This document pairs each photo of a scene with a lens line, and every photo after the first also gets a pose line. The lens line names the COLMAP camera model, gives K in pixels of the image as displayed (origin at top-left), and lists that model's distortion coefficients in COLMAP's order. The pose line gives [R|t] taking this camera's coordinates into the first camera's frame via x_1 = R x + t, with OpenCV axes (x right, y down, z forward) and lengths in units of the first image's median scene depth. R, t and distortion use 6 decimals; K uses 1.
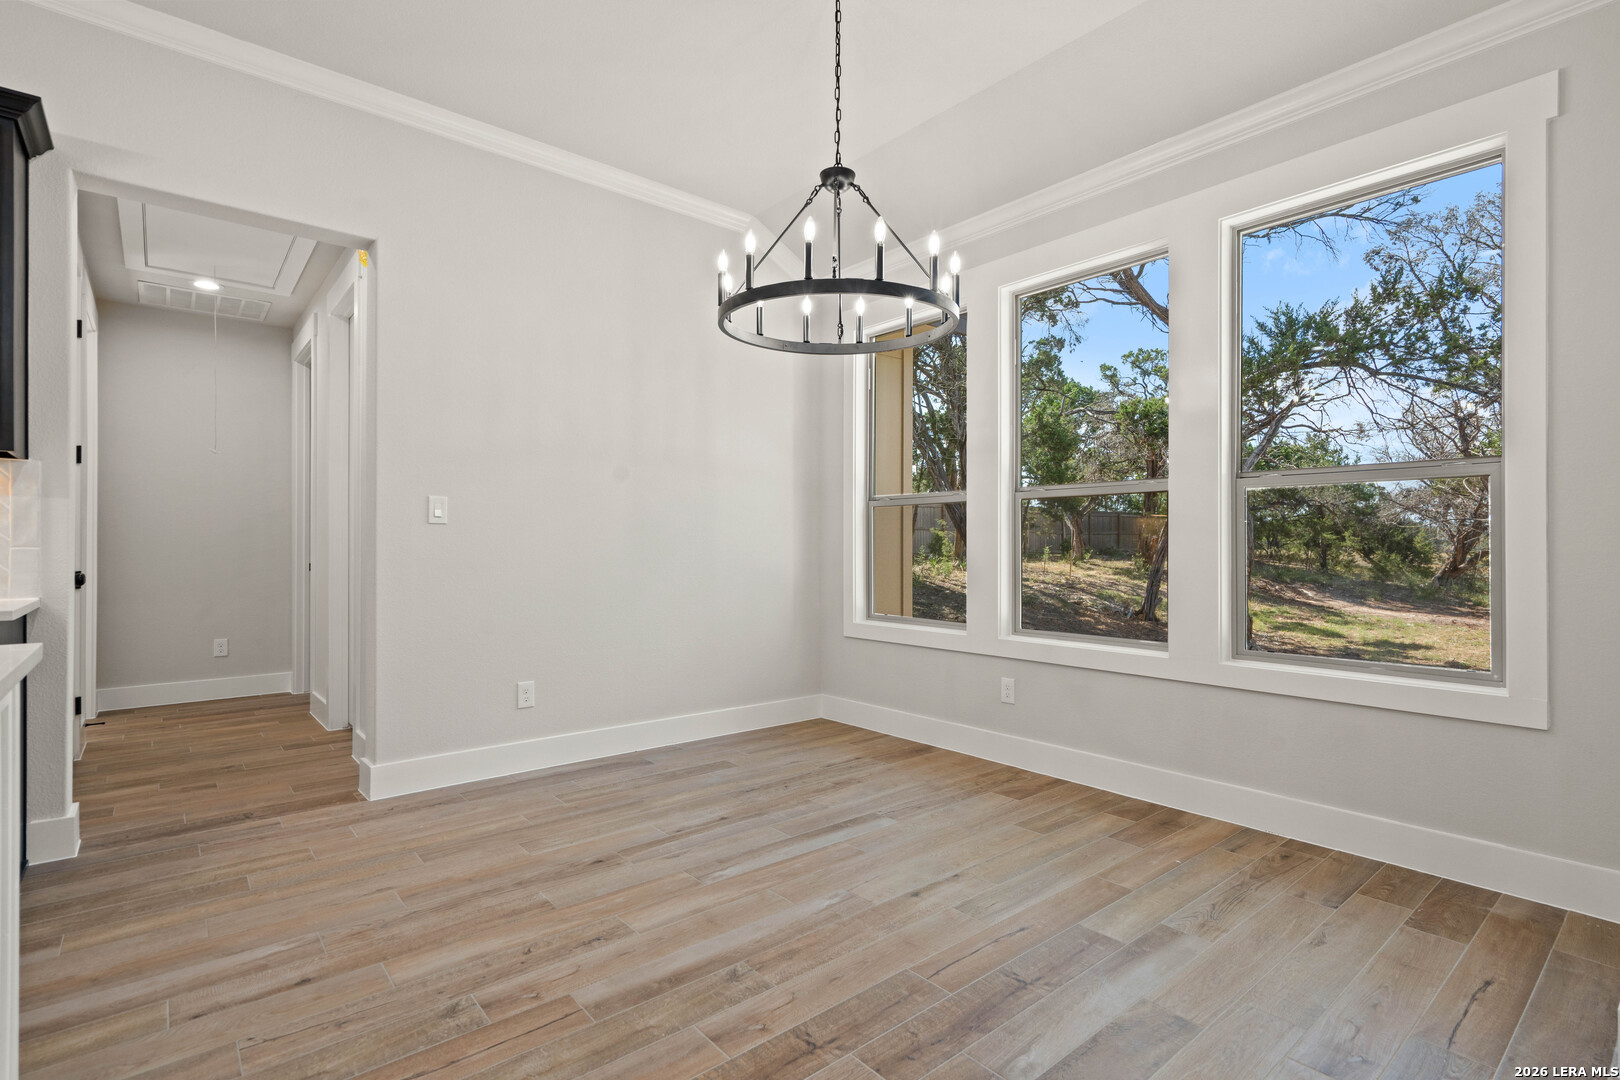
lens RADIAL K [[776.5, 0, 809.2], [0, 776.5, 543.5], [0, 0, 1]] dist [0.003388, 0.001153]
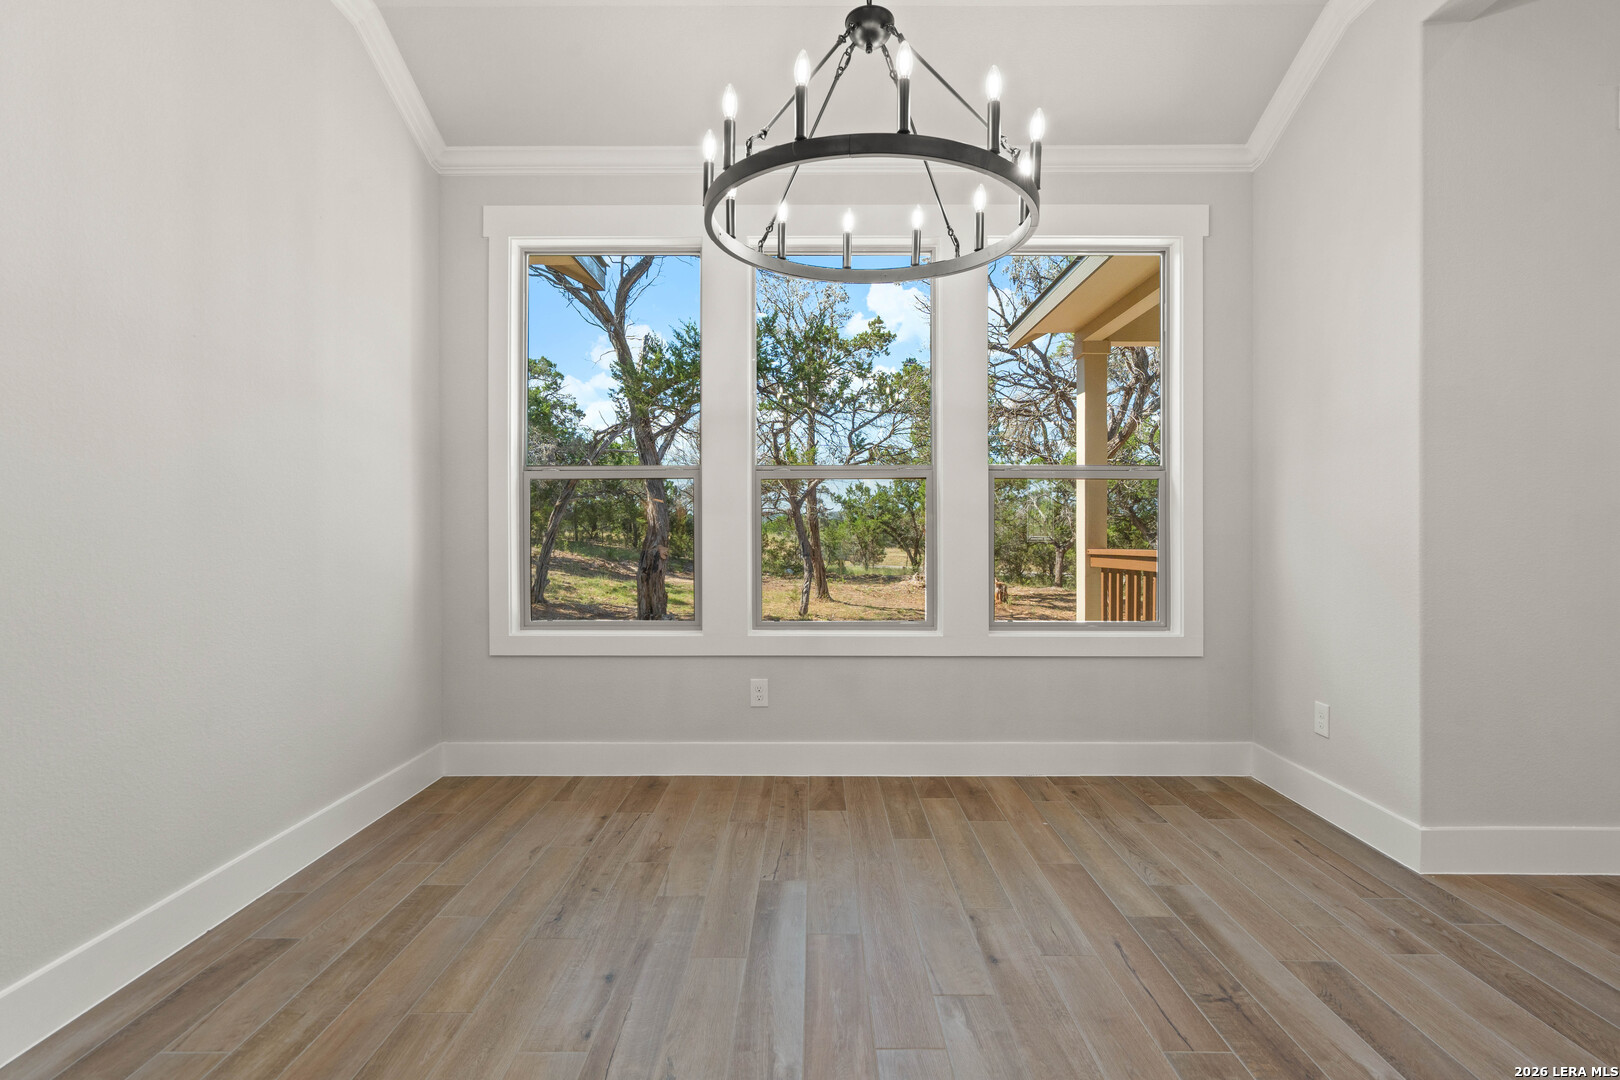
lens RADIAL K [[754.6, 0, 810.0], [0, 754.6, 540.0], [0, 0, 1]] dist [0.000380, 0.000808]
pose [[0.646336, -0.012253, 0.762955, -0.423516], [-0.001860, 0.999843, 0.017633, -0.000883], [-0.763051, -0.012816, 0.646211, 0.464362]]
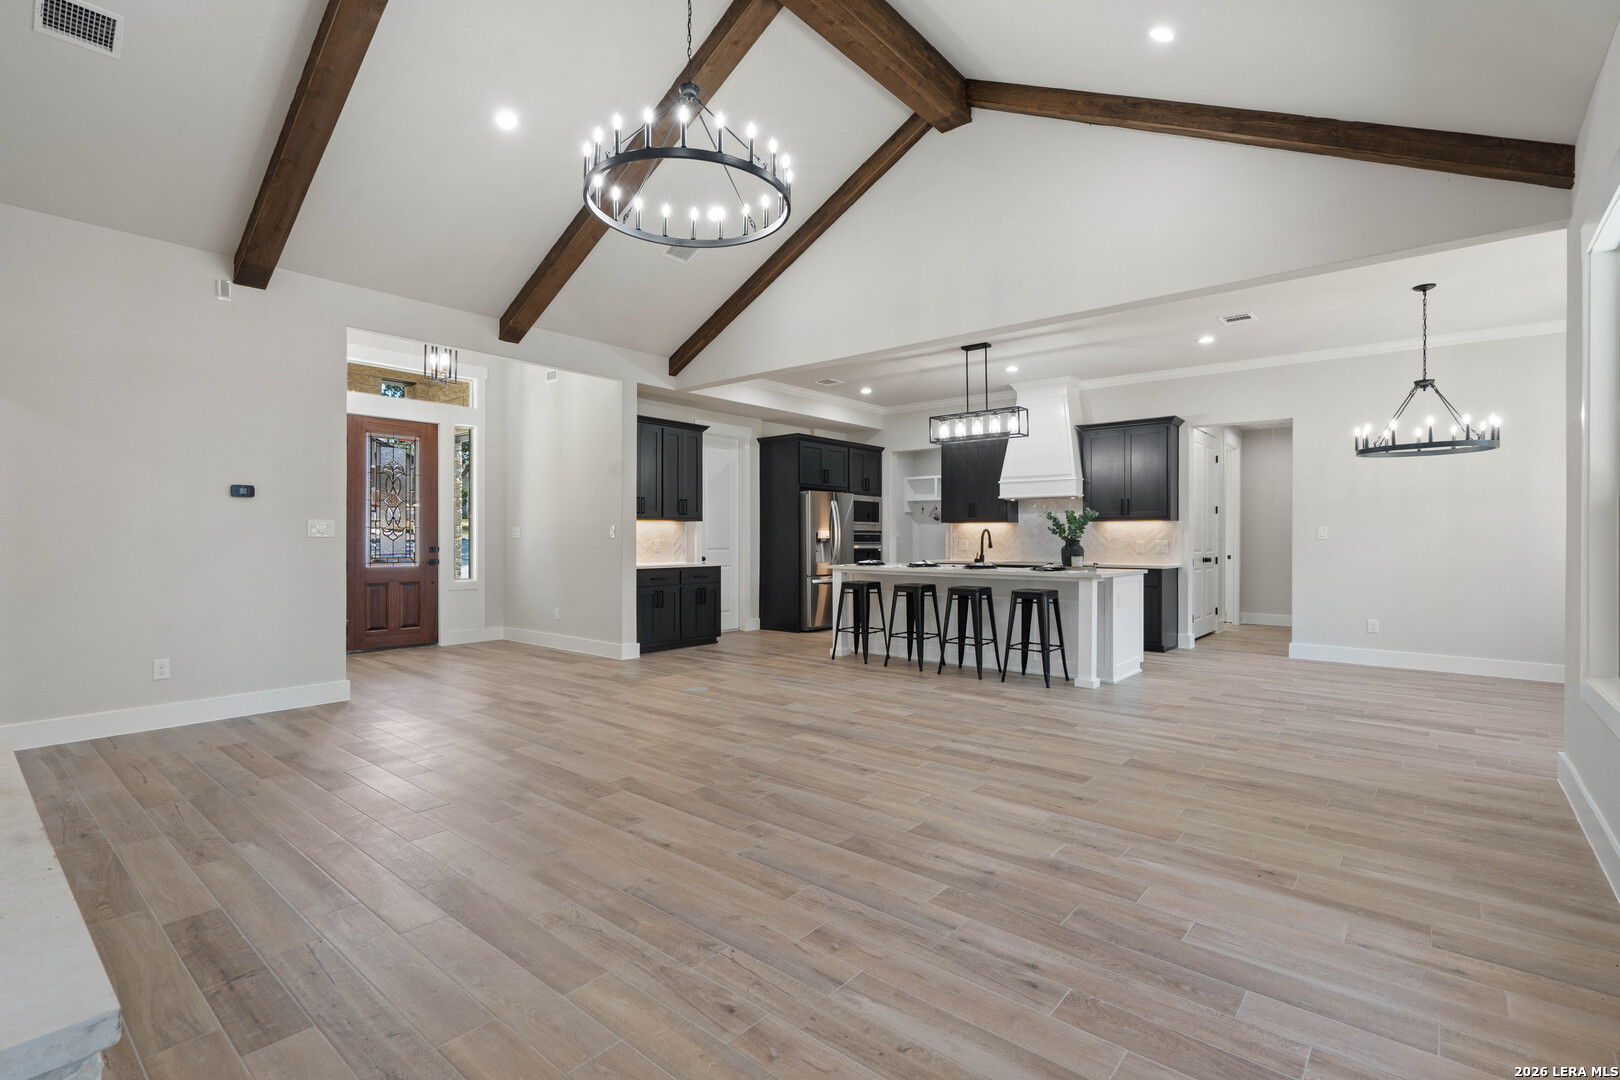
lens RADIAL K [[751.4, 0, 811.6], [0, 751.4, 532.7], [0, 0, 1]] dist [0.002563, 0.000374]
pose [[0.174780, -0.004949, -0.984595, 1.416754], [-0.000687, 0.999987, -0.005148, -0.034432], [0.984607, 0.001577, 0.174775, -0.815852]]
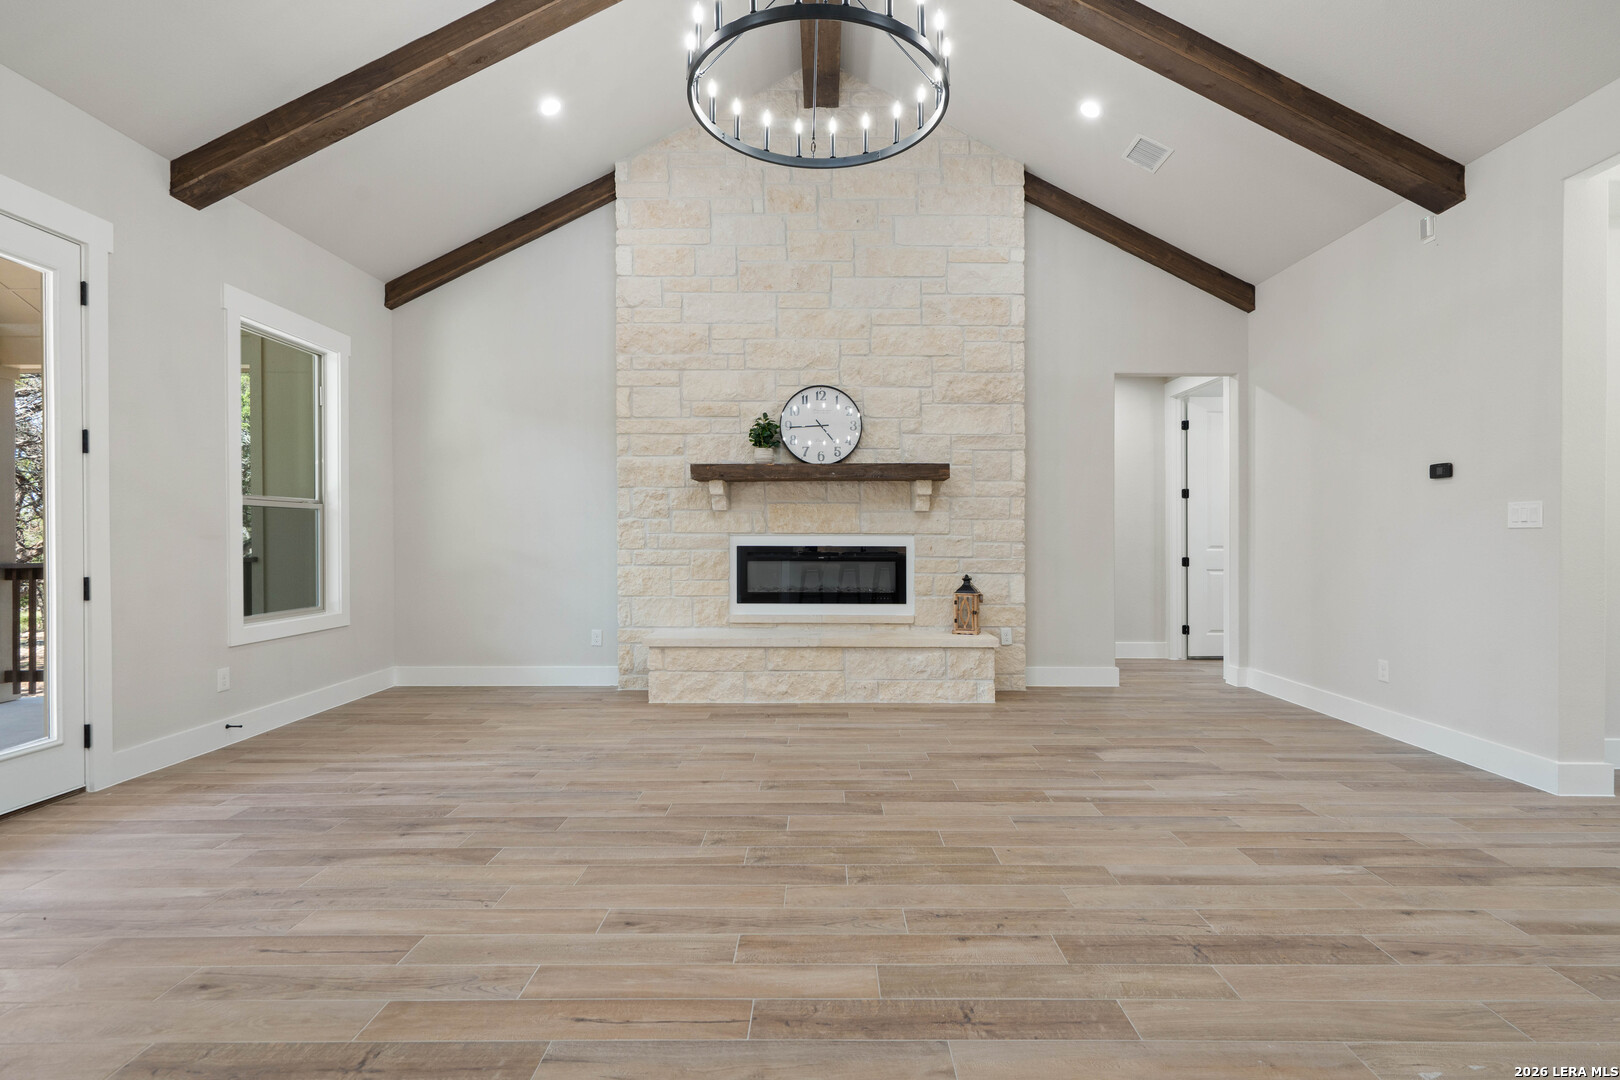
lens RADIAL K [[745.9, 0, 824.7], [0, 745.9, 537.1], [0, 0, 1]] dist [-0.000948, 0.000810]
pose [[-0.768769, -0.001507, 0.639525, -0.261801], [-0.001826, 0.999998, 0.000162, -0.018504], [-0.639524, -0.001044, -0.768770, -0.137075]]
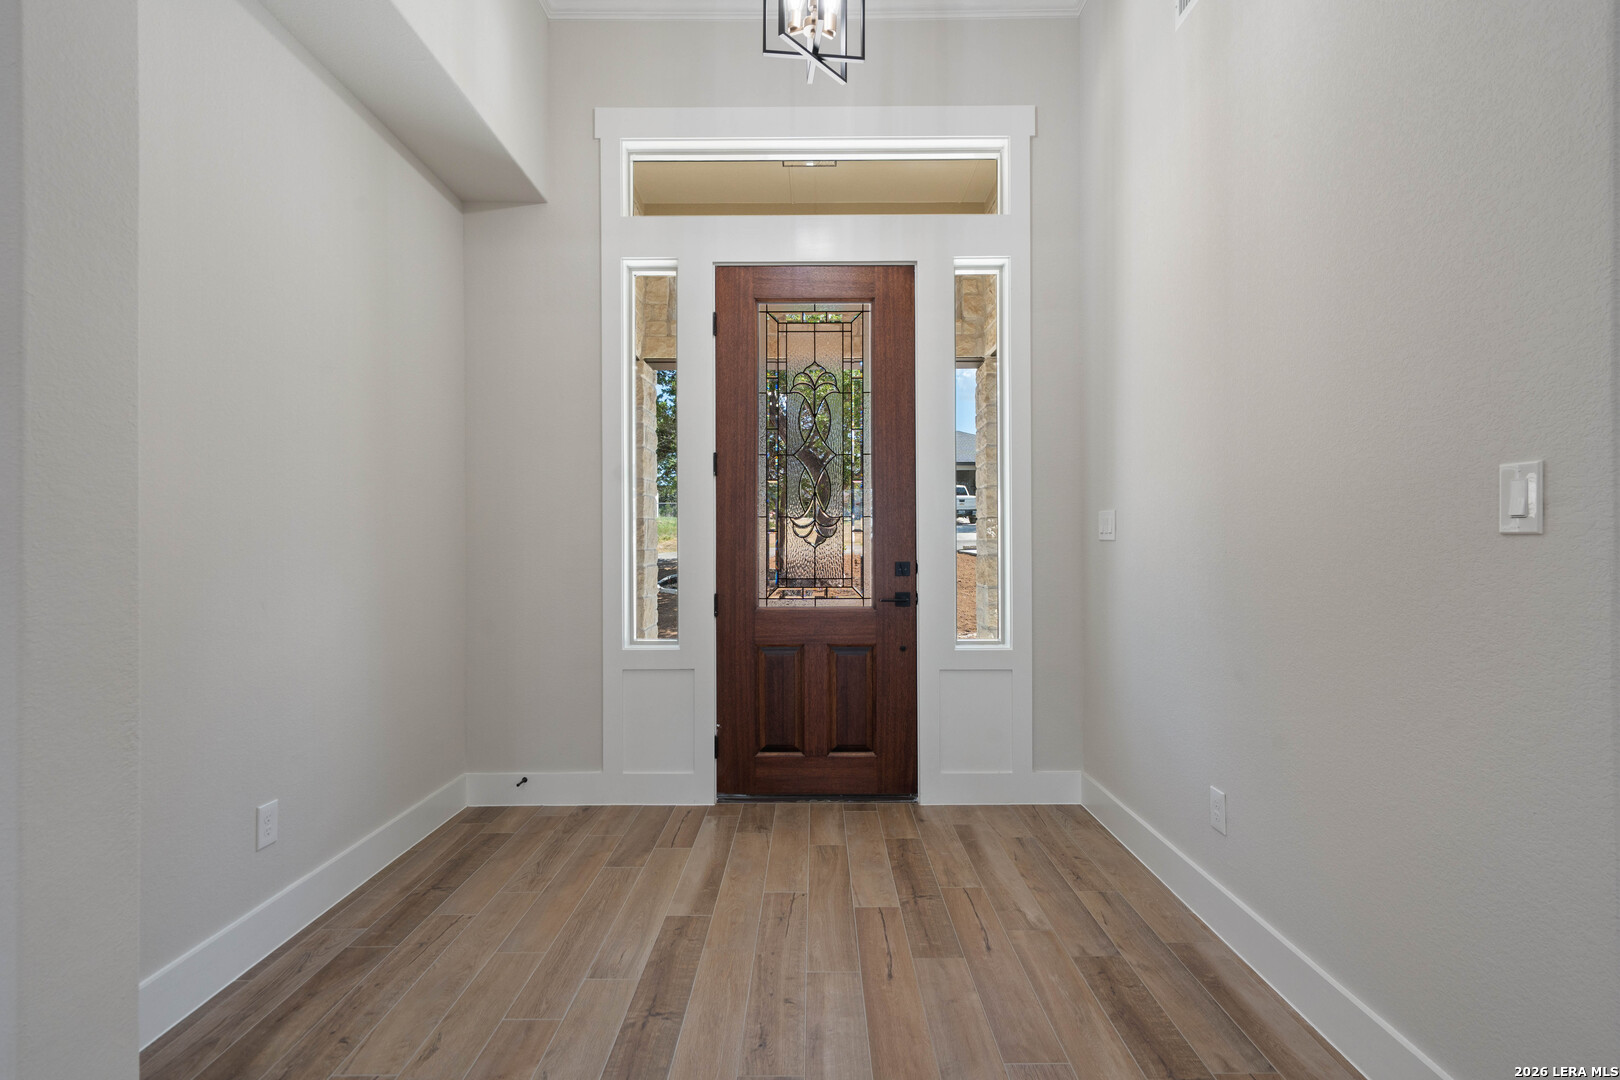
lens RADIAL K [[776.5, 0, 809.2], [0, 776.5, 543.5], [0, 0, 1]] dist [0.003388, 0.001153]
pose [[-0.647281, 0.002959, -0.762246, -0.334371], [0.005052, 0.999987, -0.000408, -0.025901], [0.762235, -0.004115, -0.647287, -1.020977]]
